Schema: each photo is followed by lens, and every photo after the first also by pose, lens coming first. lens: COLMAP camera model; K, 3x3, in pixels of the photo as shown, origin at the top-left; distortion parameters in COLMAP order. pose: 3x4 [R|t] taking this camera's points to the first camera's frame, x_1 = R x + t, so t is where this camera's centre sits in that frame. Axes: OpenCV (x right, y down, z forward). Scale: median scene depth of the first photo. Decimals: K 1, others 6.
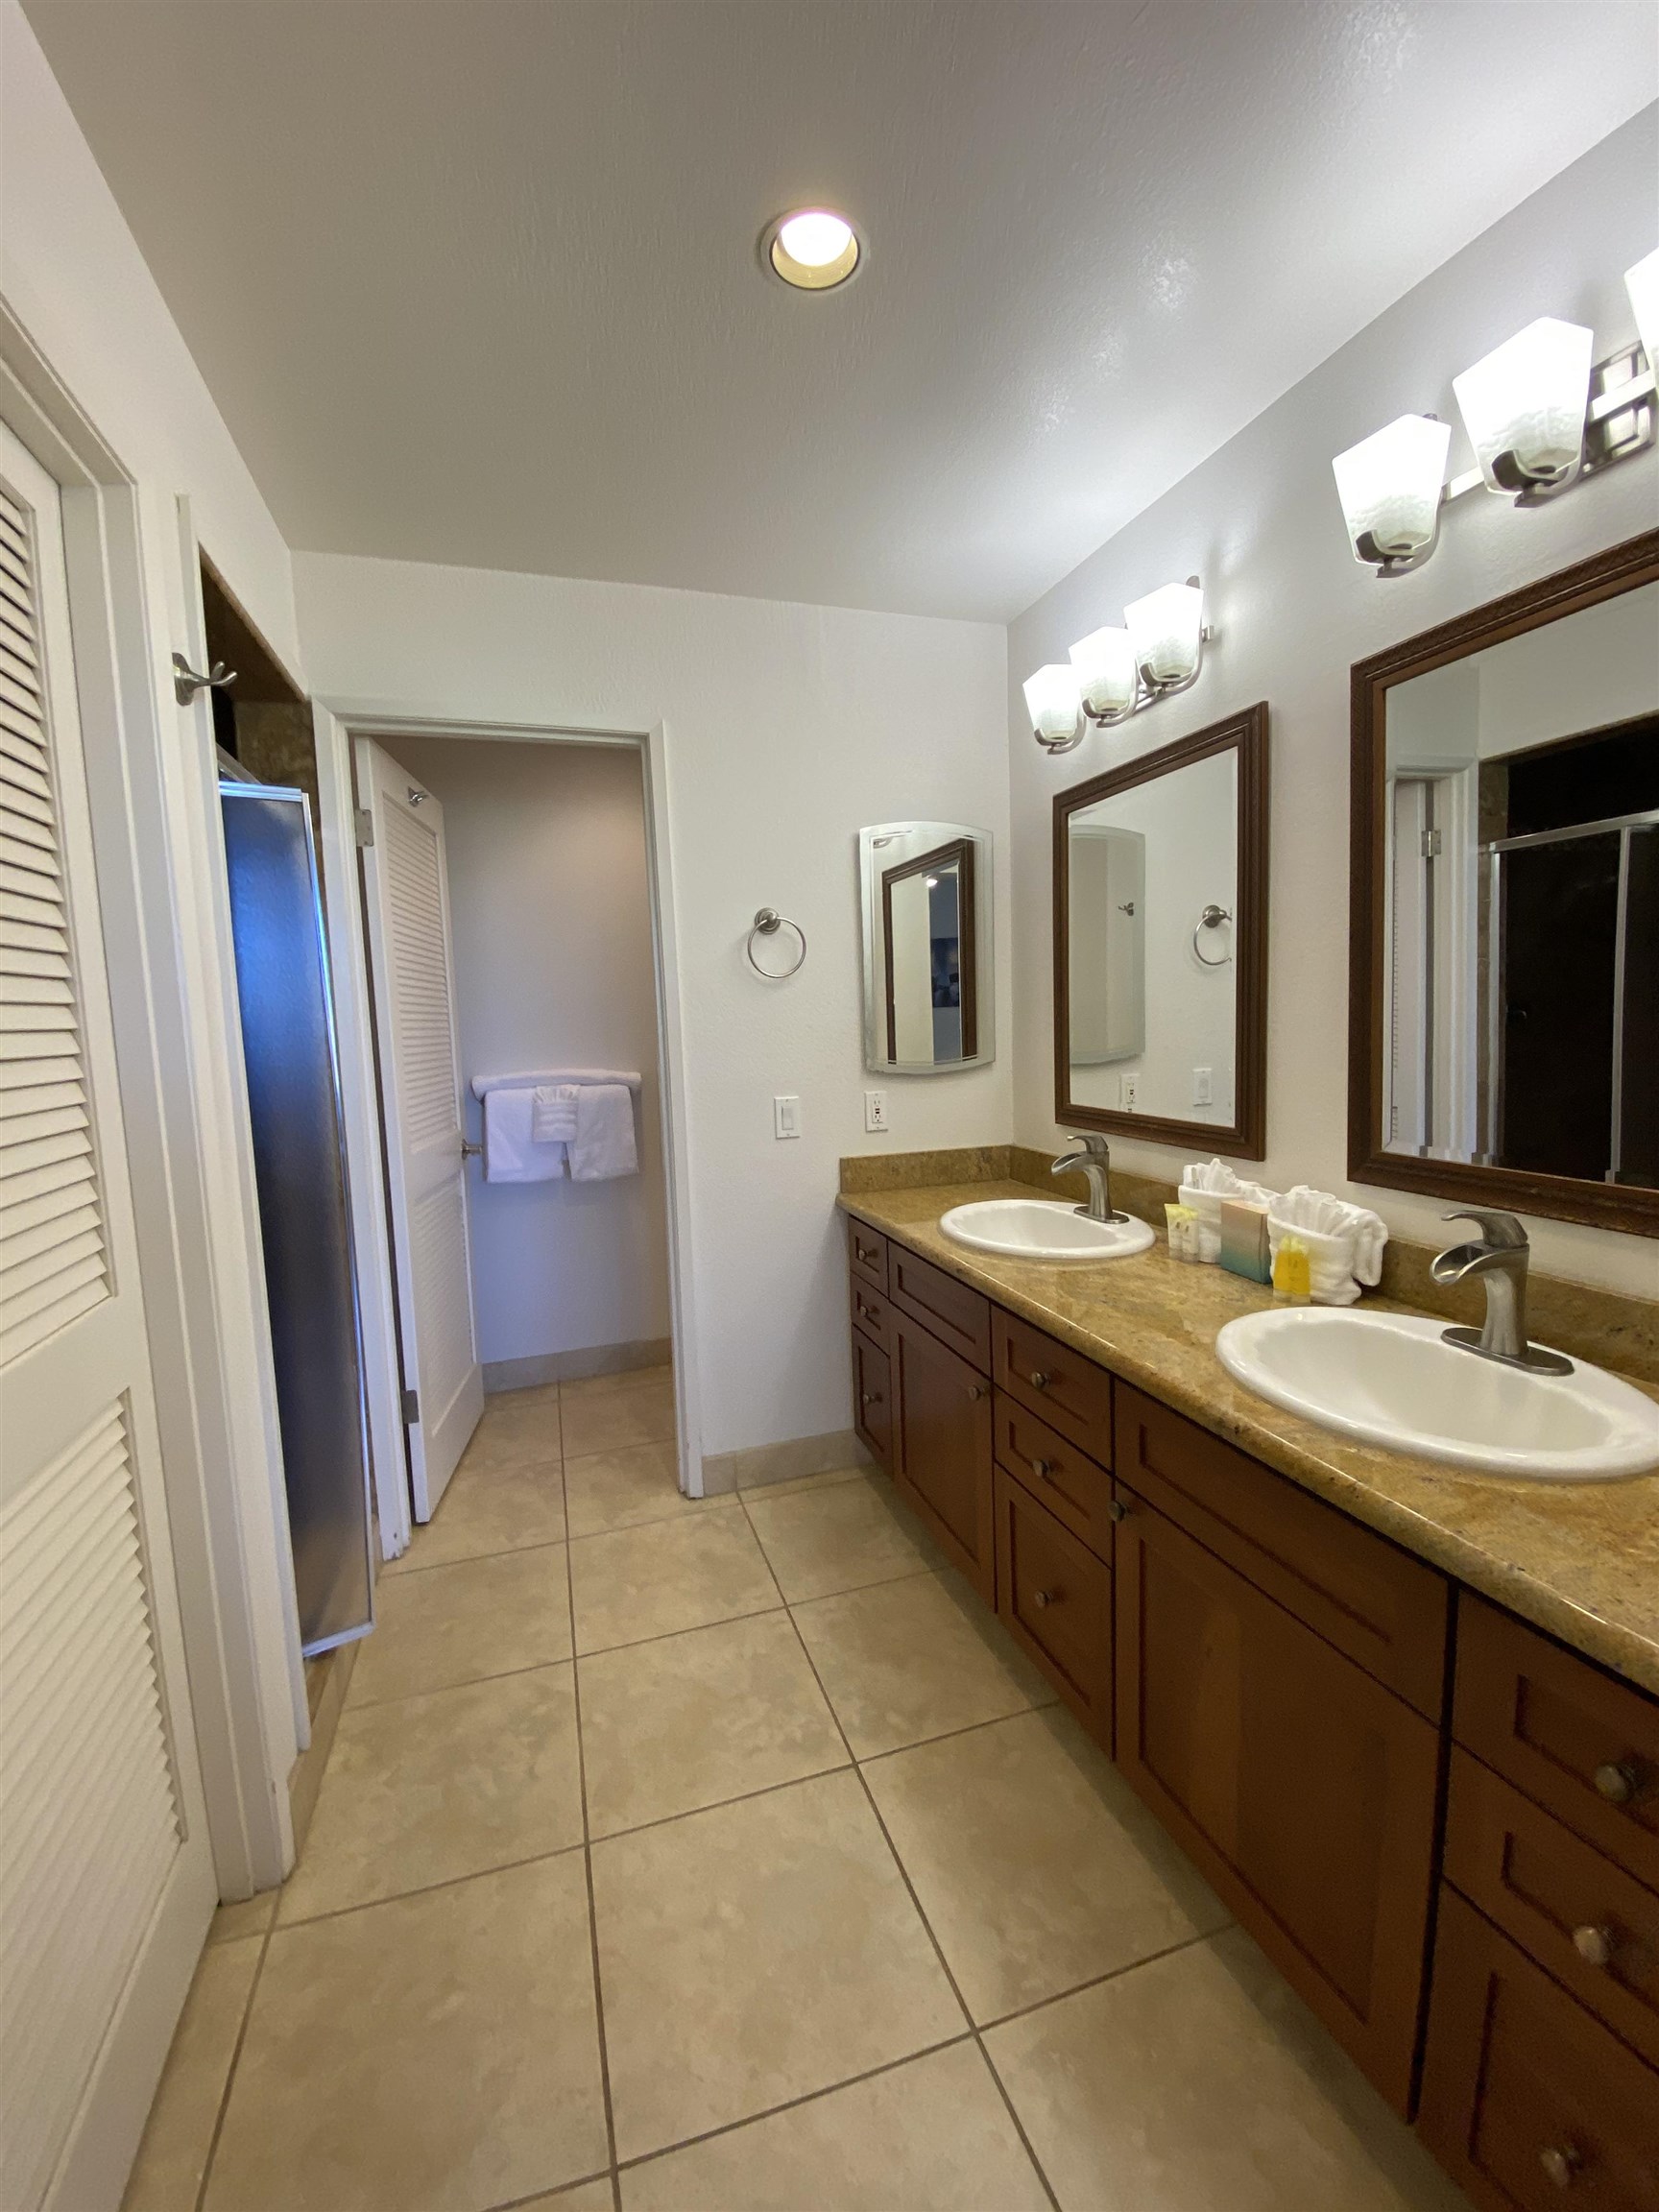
lens RADIAL K [[901.3, 0, 839.2], [0, 901.3, 1096.4], [0, 0, 1]] dist [0.030615, -0.024754]
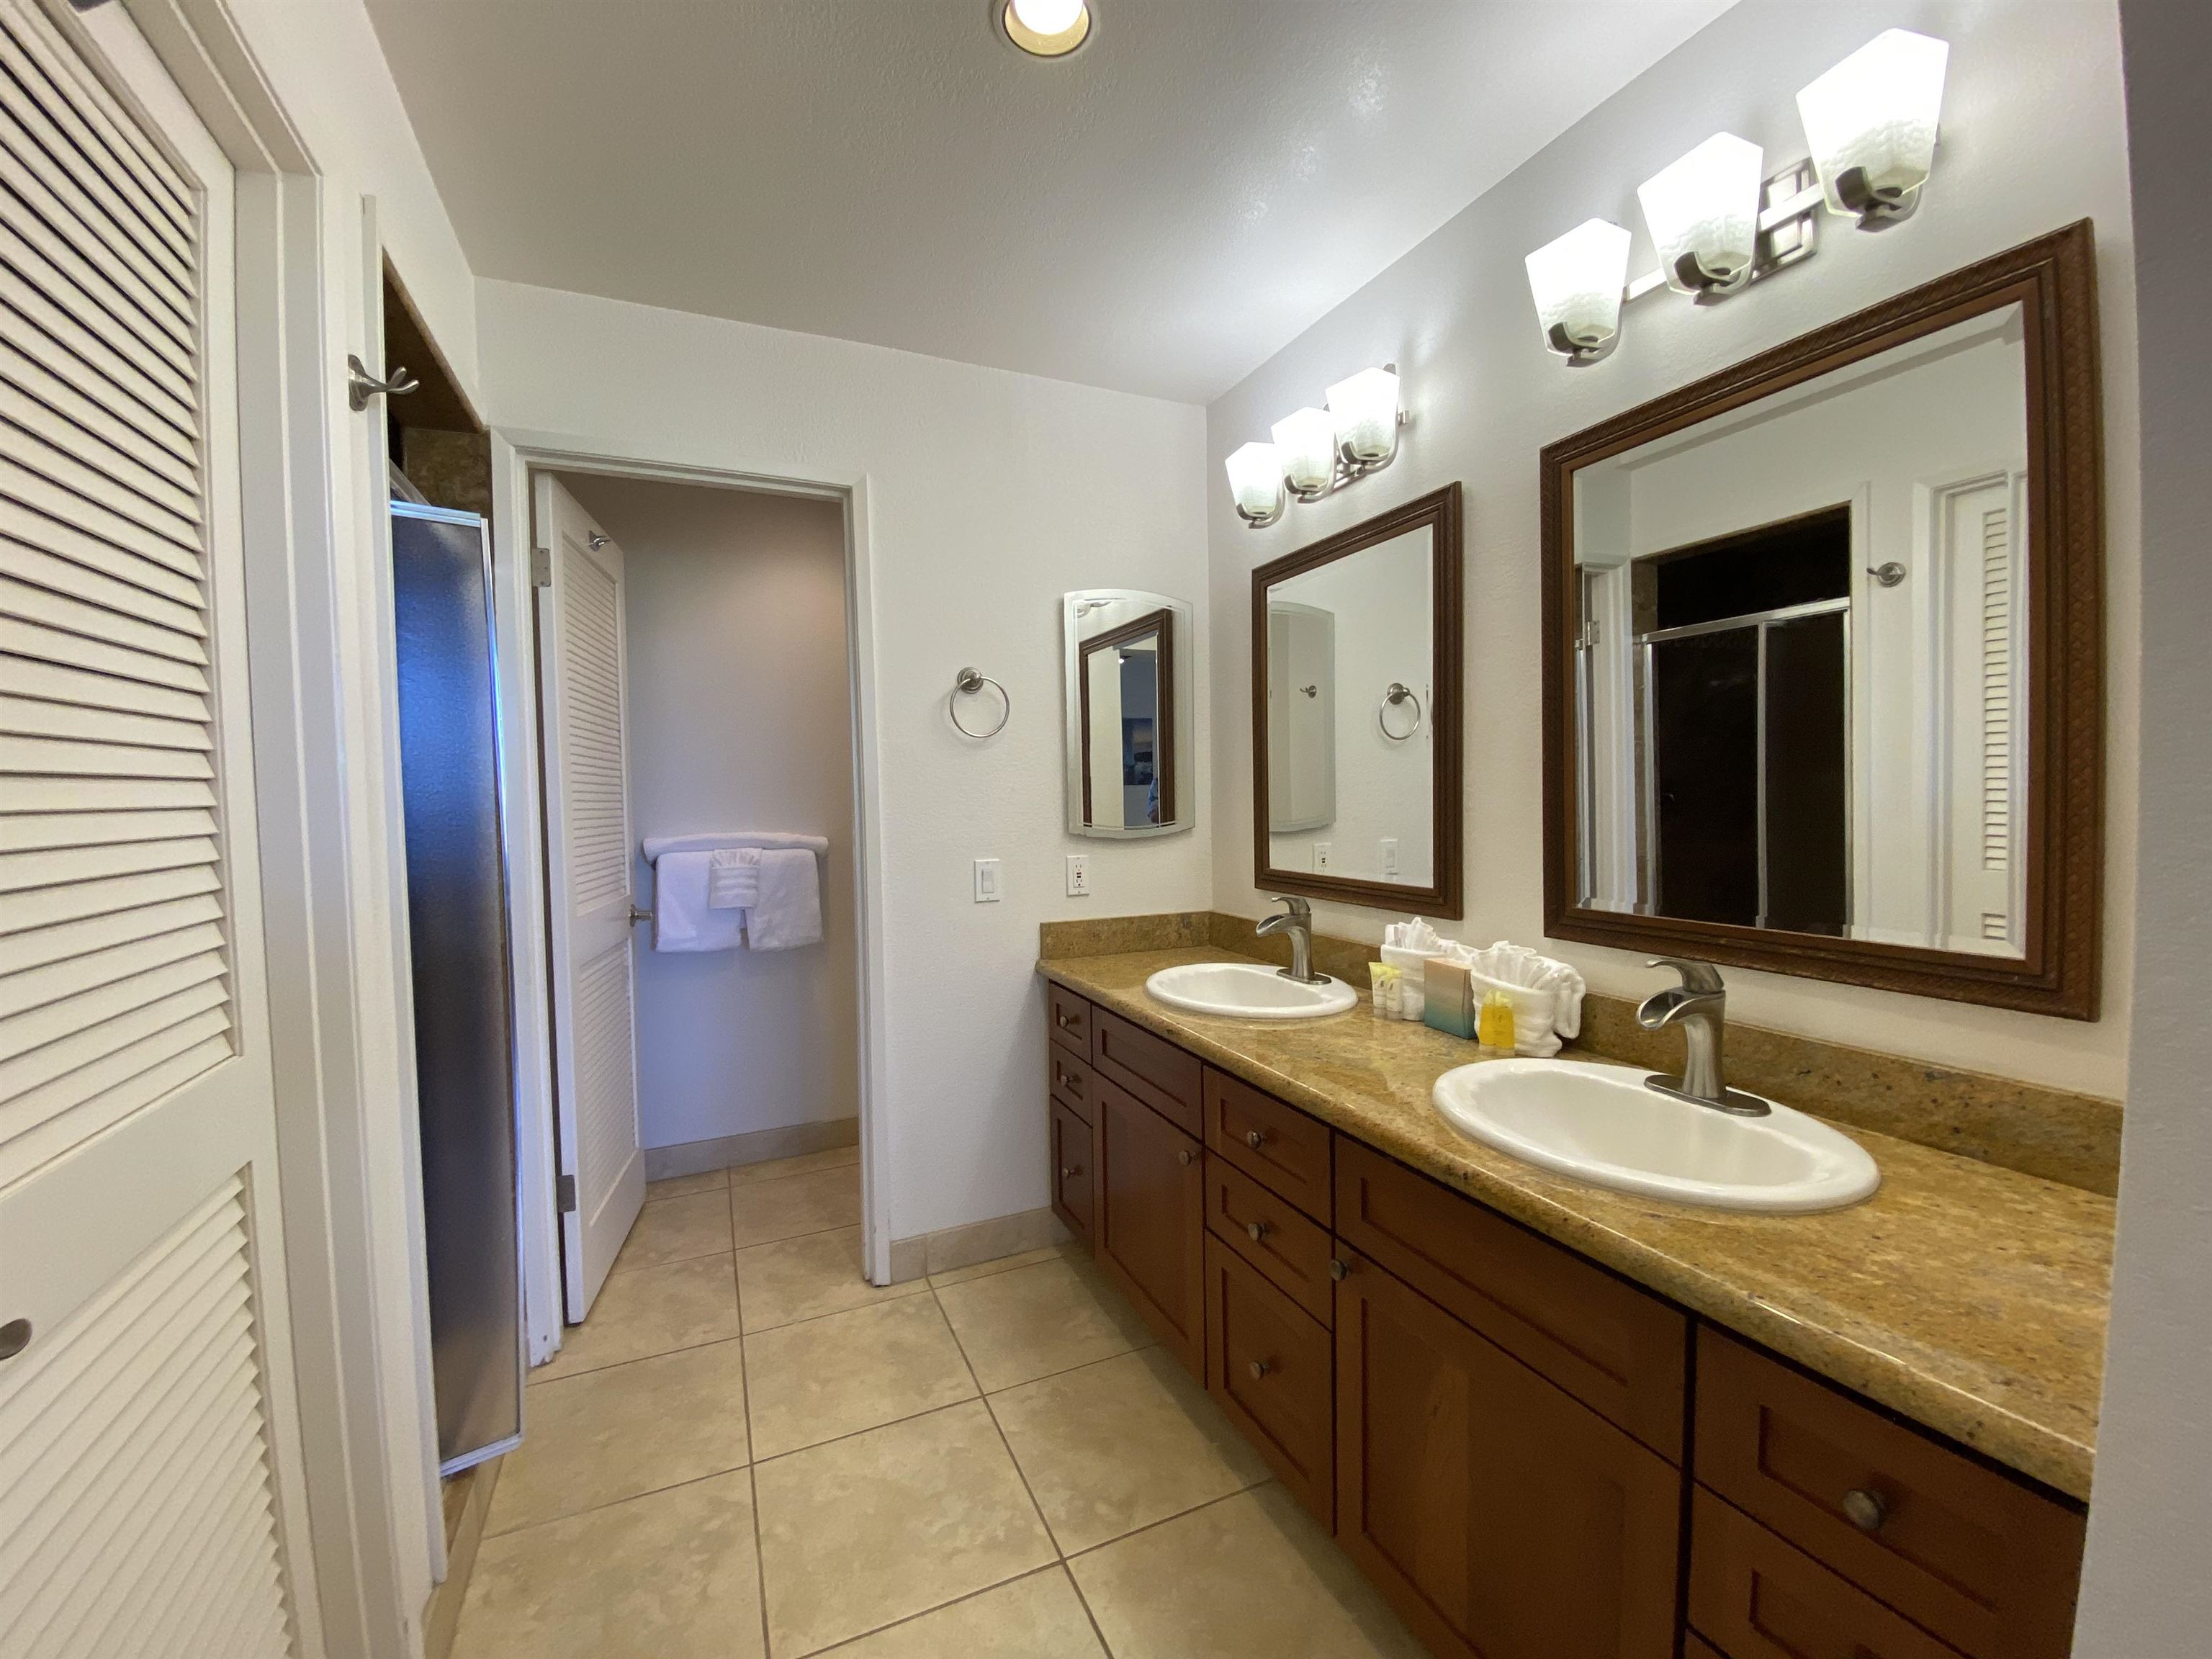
lens RADIAL K [[899.8, 0, 1112.8], [0, 899.8, 827.8], [0, 0, 1]] dist [0.024538, -0.020606]
pose [[0.994270, 0.013746, 0.106009, -0.034966], [-0.007781, 0.998374, -0.056475, 0.027690], [-0.106613, 0.055326, 0.992760, 0.021944]]
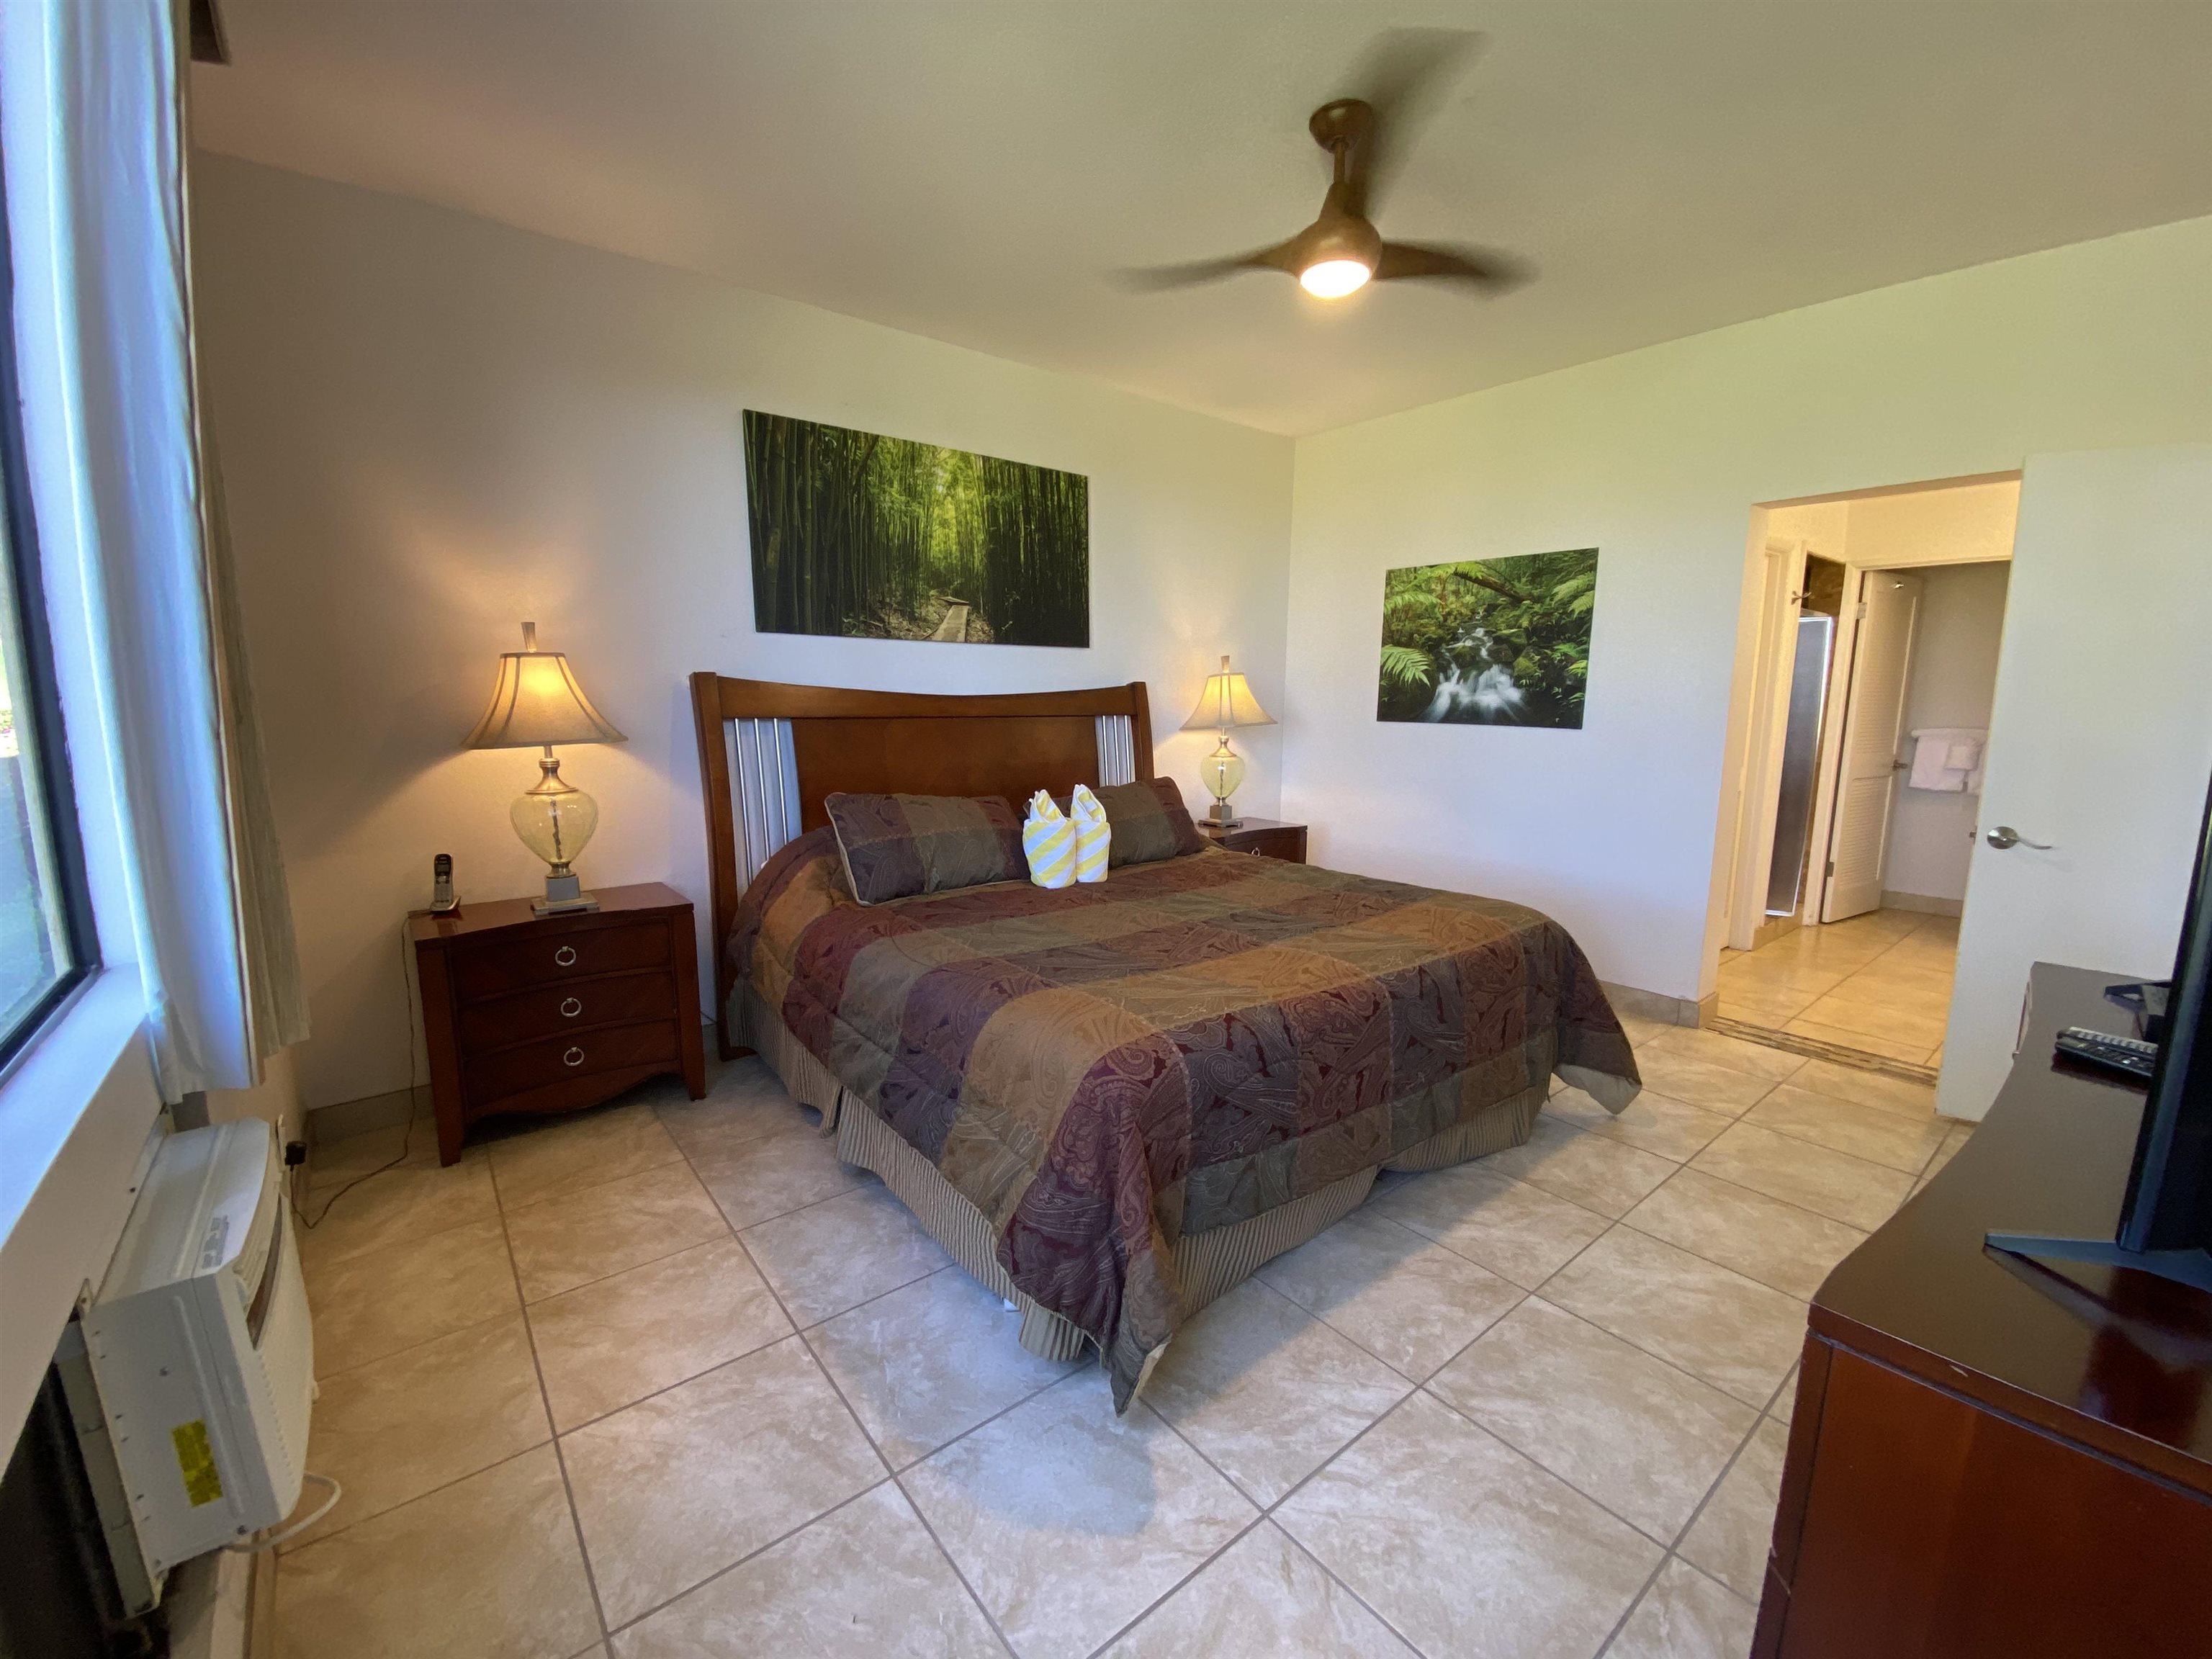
lens RADIAL K [[899.8, 0, 1112.8], [0, 899.8, 827.8], [0, 0, 1]] dist [0.024538, -0.020606]
pose [[0.349380, 0.178648, -0.919793, 1.263558], [-0.108033, 0.982789, 0.149847, 0.132409], [0.930732, 0.047014, 0.362667, -1.945003]]
